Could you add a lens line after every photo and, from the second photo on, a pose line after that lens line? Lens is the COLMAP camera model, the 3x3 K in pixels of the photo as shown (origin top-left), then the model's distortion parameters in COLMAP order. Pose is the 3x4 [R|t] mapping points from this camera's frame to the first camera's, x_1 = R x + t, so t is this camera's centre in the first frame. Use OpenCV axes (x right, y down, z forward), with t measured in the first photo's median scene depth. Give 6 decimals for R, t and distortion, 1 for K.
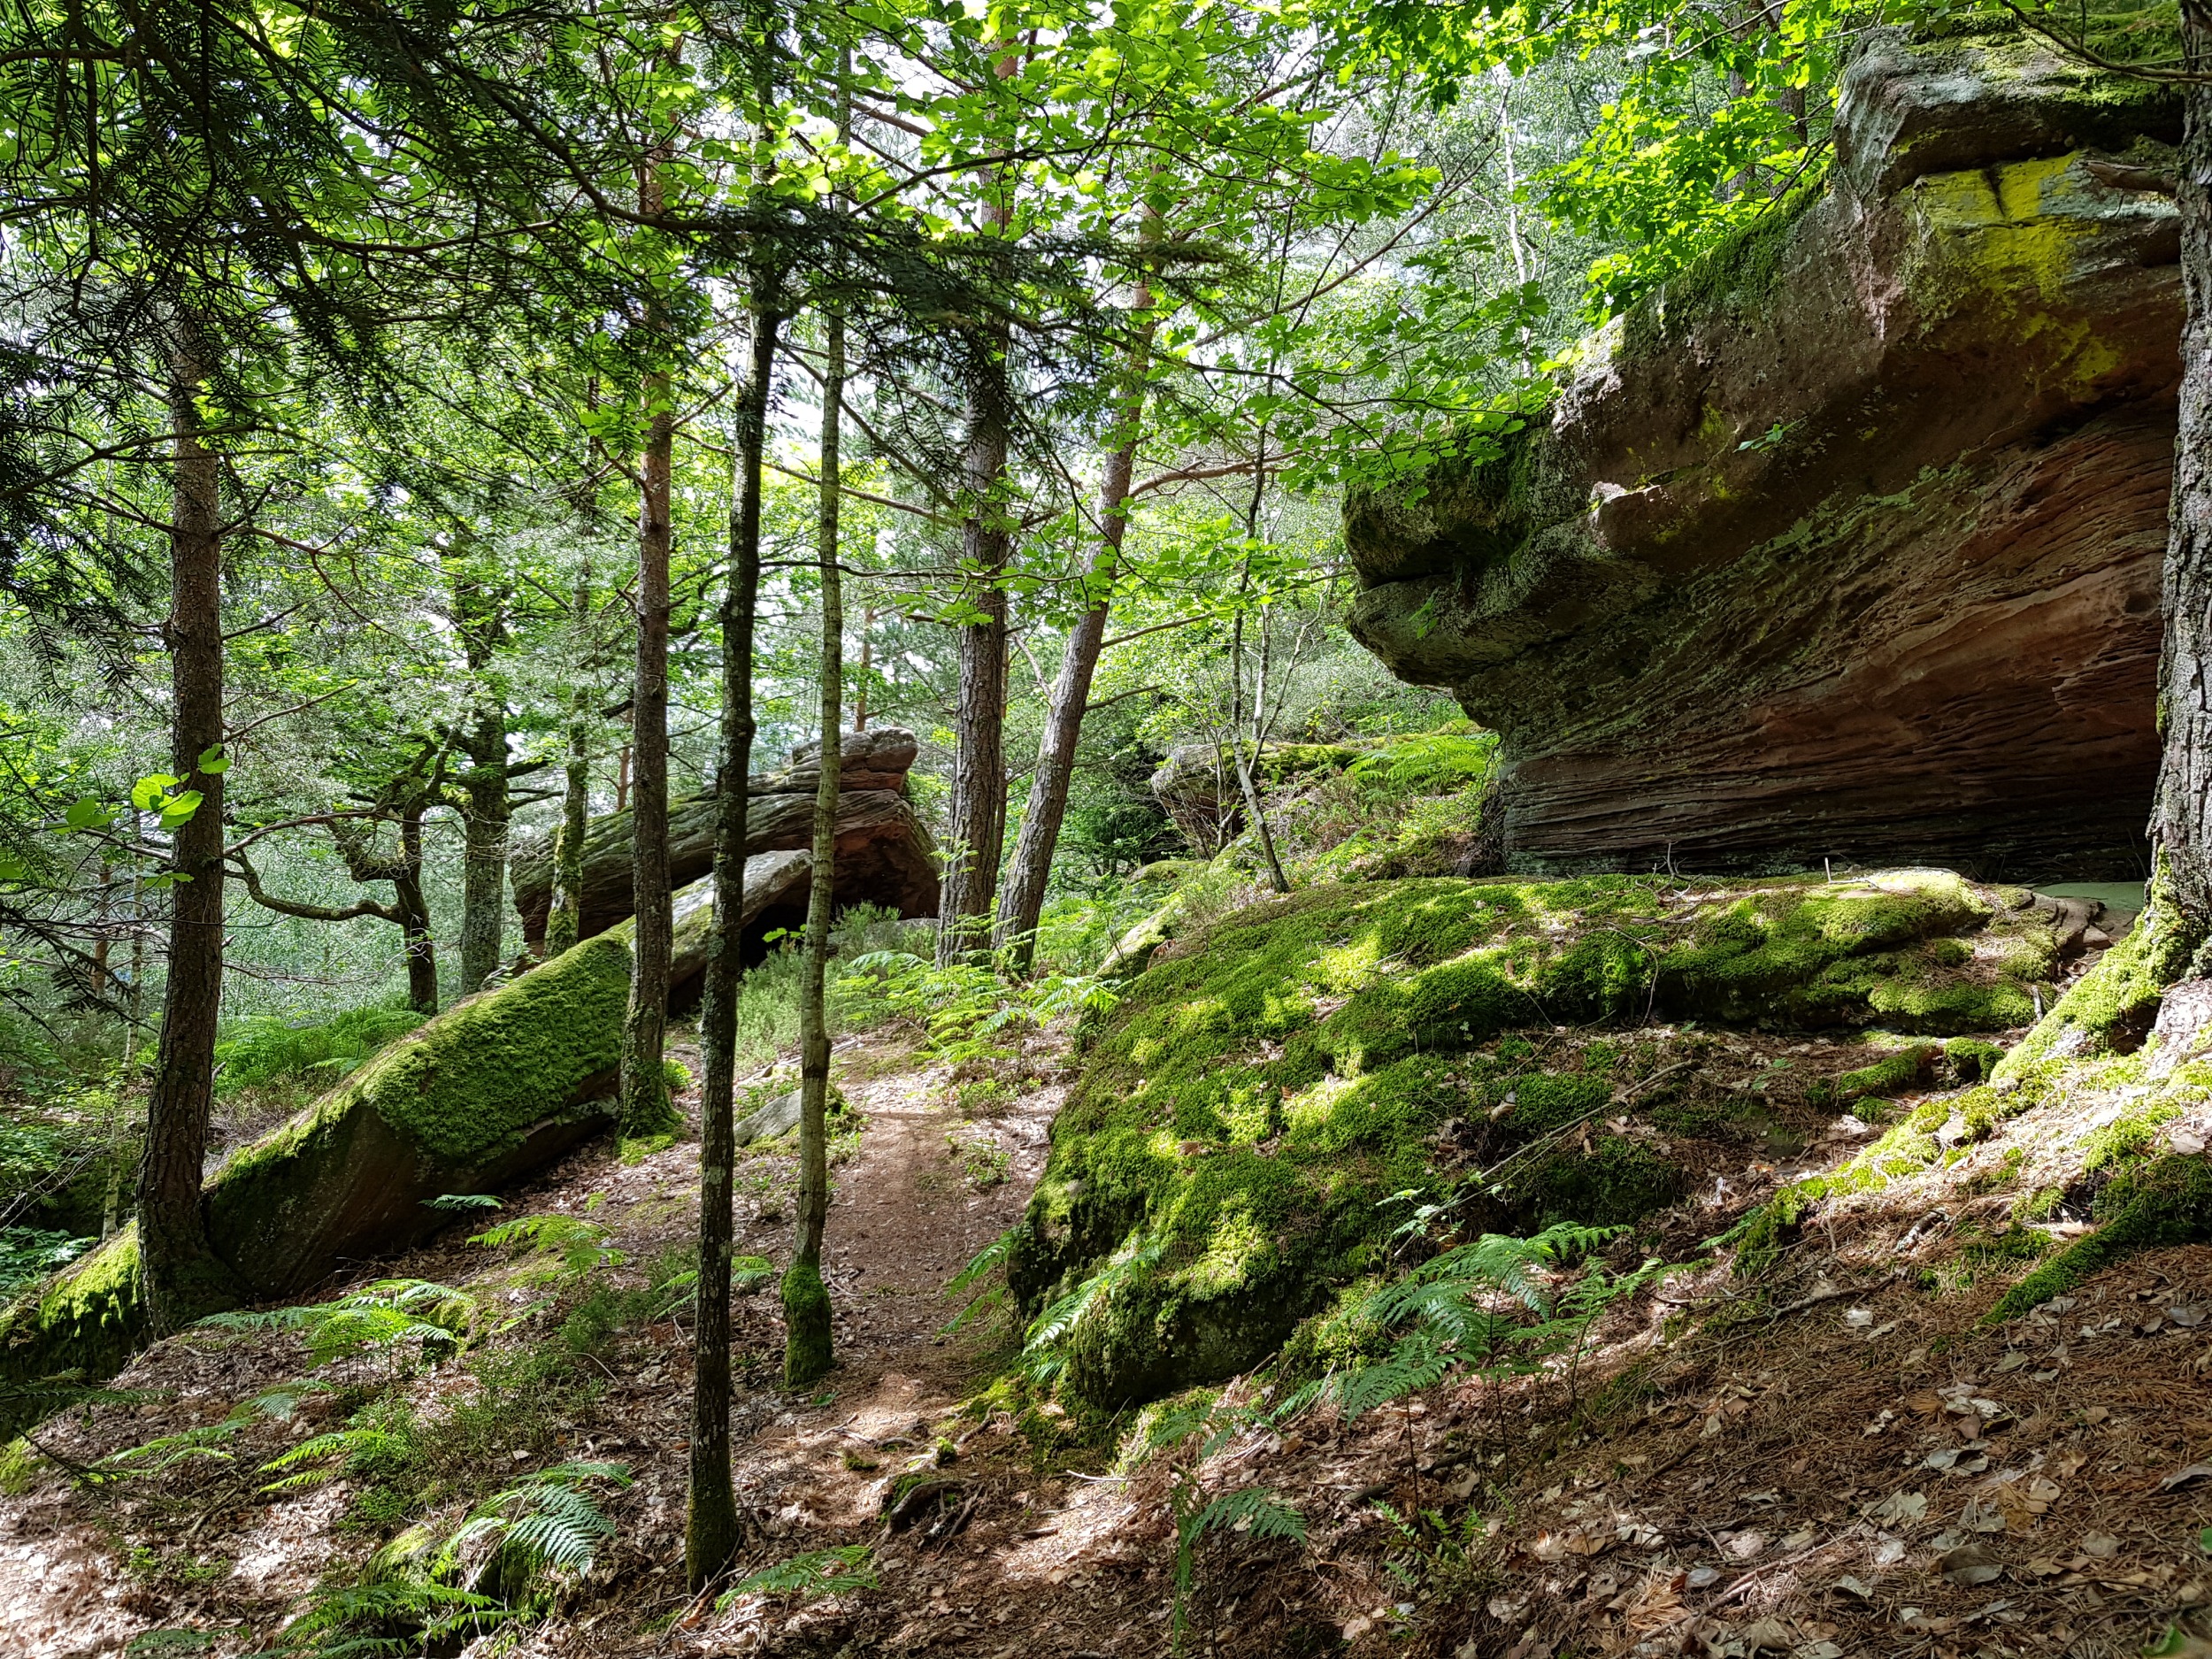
lens RADIAL K [[1674.8, 0, 1106.3], [0, 1674.8, 828.3], [0, 0, 1]] dist [0.001275, 0.000196]
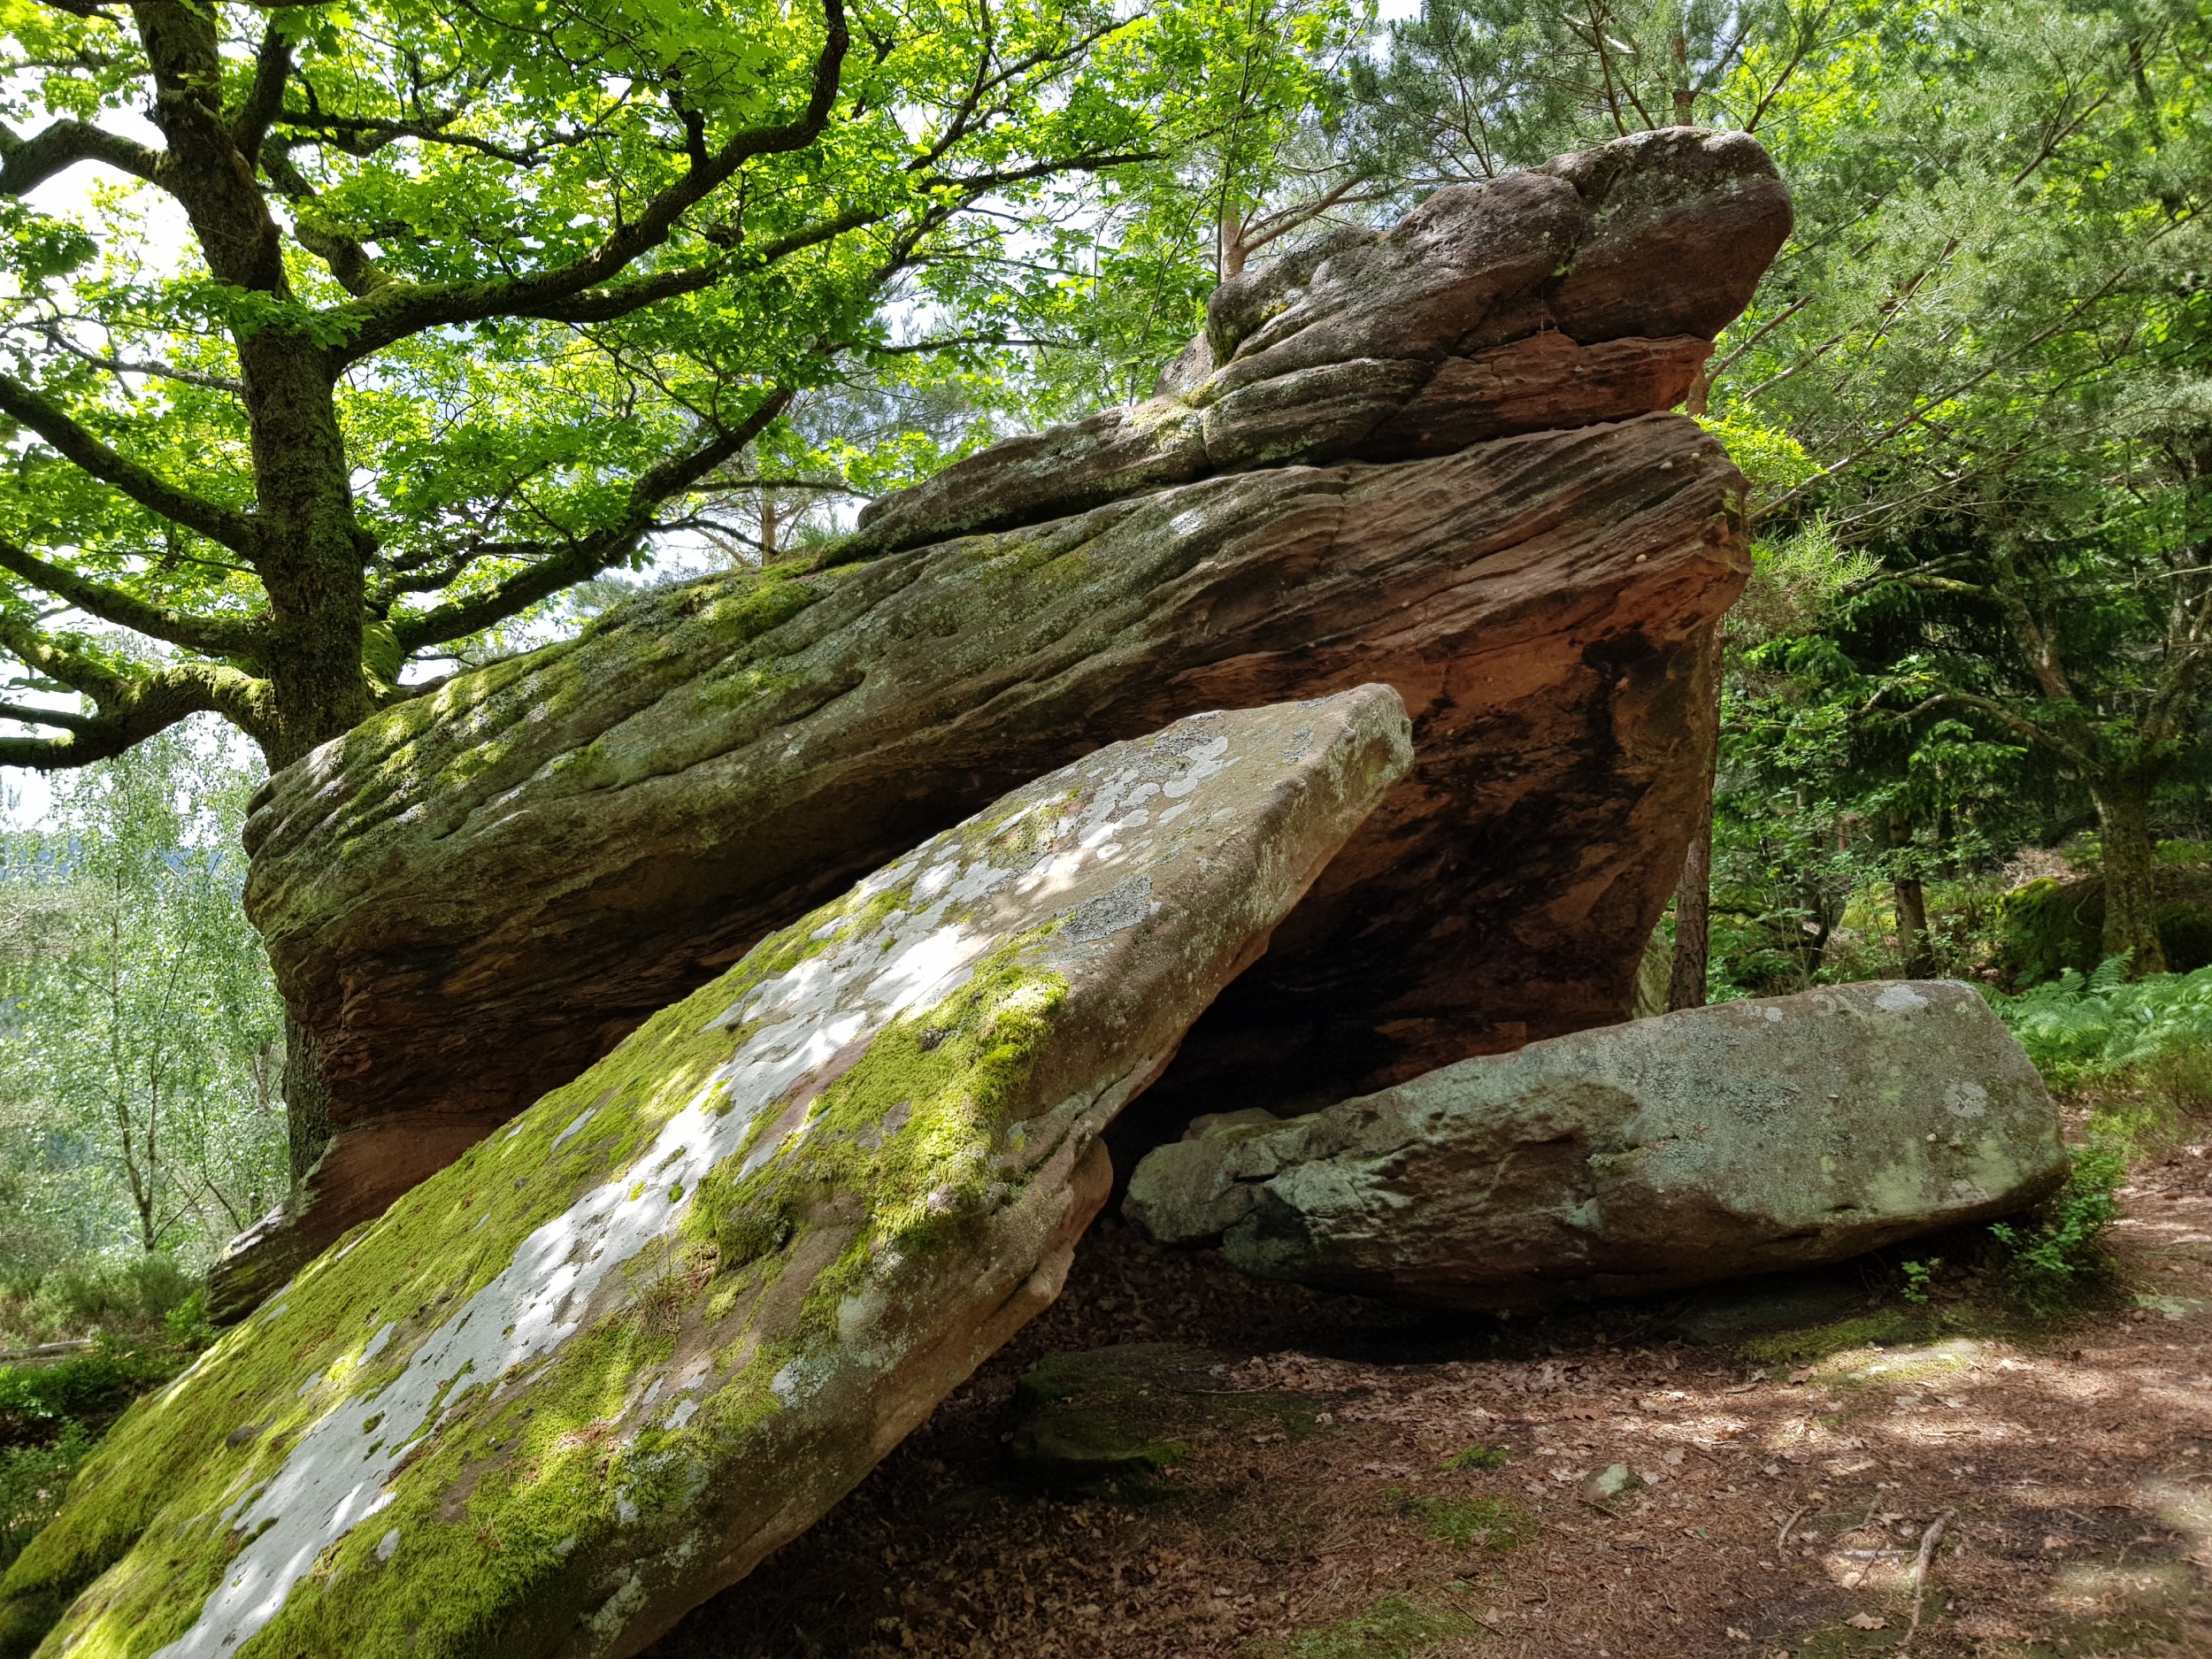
lens RADIAL K [[1674.8, 0, 1106.0], [0, 1674.8, 830.8], [0, 0, 1]] dist [0.001275, 0.000196]
pose [[0.987267, -0.081090, -0.136855, -0.177836], [0.085695, 0.995925, 0.028089, 0.020674], [0.134019, -0.039459, 0.990193, 0.767014]]
